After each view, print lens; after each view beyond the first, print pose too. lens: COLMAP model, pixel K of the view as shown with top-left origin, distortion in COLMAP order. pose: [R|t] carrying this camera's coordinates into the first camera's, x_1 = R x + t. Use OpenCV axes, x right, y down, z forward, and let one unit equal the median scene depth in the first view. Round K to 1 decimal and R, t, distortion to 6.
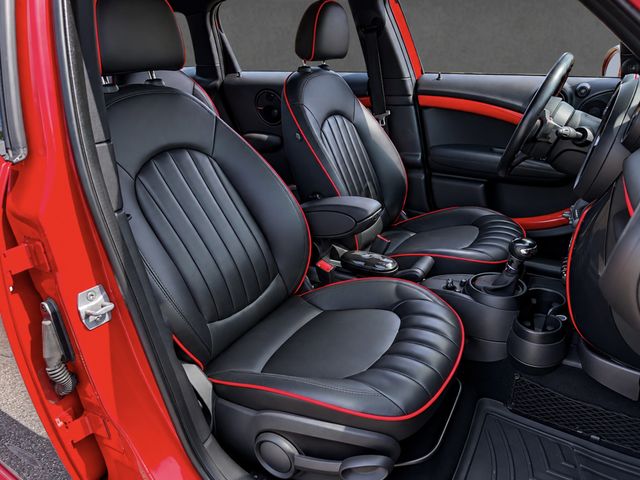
lens RADIAL K [[470.9, 0, 320.0], [0, 470.9, 240.0], [0, 0, 1]] dist [0.156958, -0.262645]
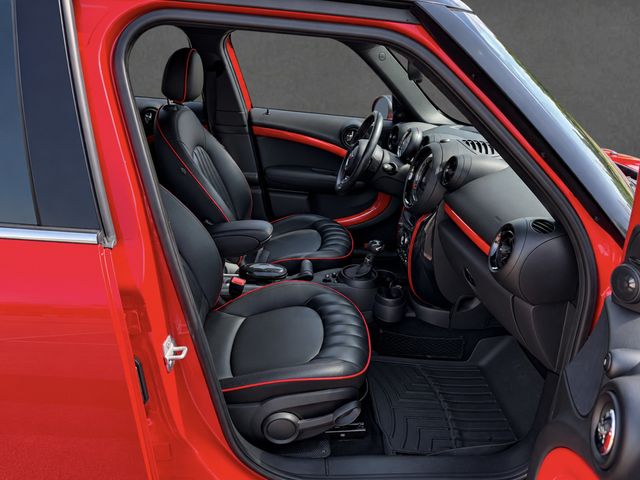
lens RADIAL K [[470.9, 0, 320.0], [0, 470.9, 240.0], [0, 0, 1]] dist [0.156958, -0.262645]
pose [[0.833176, -0.131079, 0.537249, -0.383639], [0.109813, 0.991372, 0.071576, -0.096014], [-0.541996, -0.000638, 0.840381, -0.116502]]
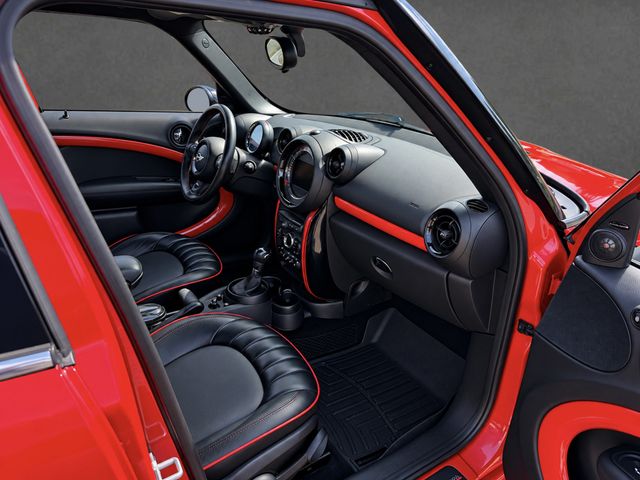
lens RADIAL K [[470.9, 0, 320.0], [0, 470.9, 240.0], [0, 0, 1]] dist [0.156958, -0.262645]
pose [[0.422406, -0.290066, 0.858741, -0.485098], [0.251878, 0.947661, 0.196205, -0.182570], [-0.870707, 0.133419, 0.473358, 0.152219]]
